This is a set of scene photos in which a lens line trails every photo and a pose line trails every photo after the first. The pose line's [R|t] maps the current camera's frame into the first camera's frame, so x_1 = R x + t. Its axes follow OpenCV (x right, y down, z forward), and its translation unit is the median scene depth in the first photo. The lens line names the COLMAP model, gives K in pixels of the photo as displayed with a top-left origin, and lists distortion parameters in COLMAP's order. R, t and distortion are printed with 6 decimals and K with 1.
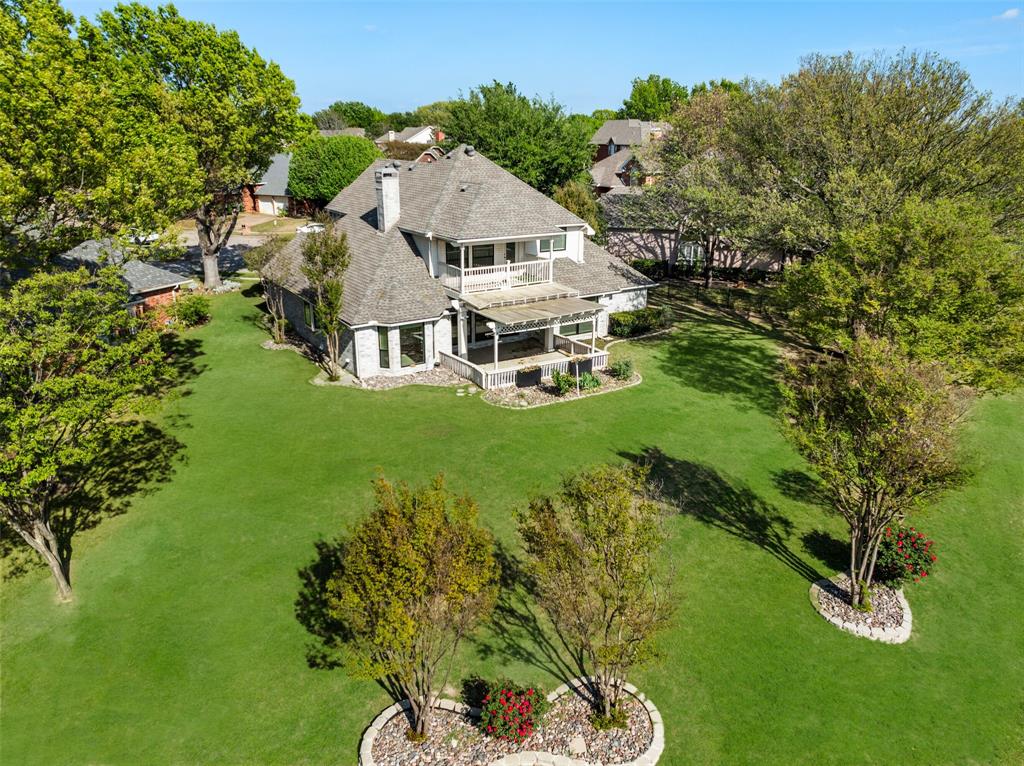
lens RADIAL K [[726.0, 0, 515.9], [0, 726.0, 378.5], [0, 0, 1]] dist [-0.029405, -0.003158]
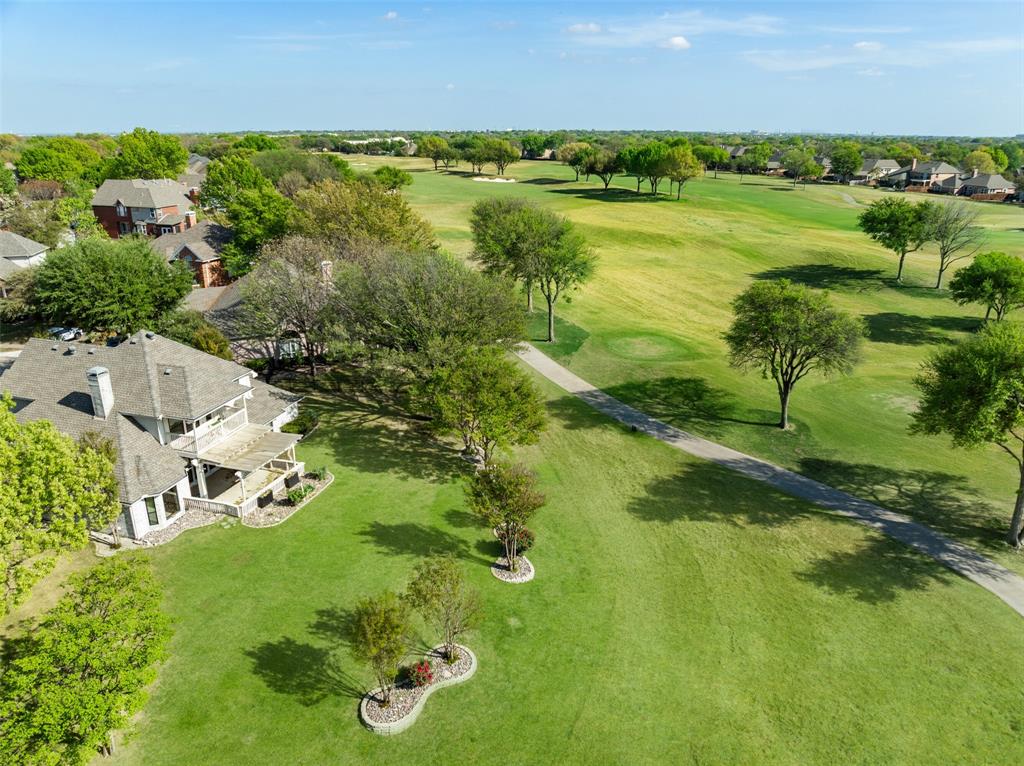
lens RADIAL K [[726.0, 0, 515.9], [0, 726.0, 378.5], [0, 0, 1]] dist [-0.029405, -0.003158]
pose [[0.766375, -0.217963, 0.604286, -0.394959], [0.208730, 0.974127, 0.086645, -0.241229], [-0.607537, 0.059730, 0.792043, -0.434951]]
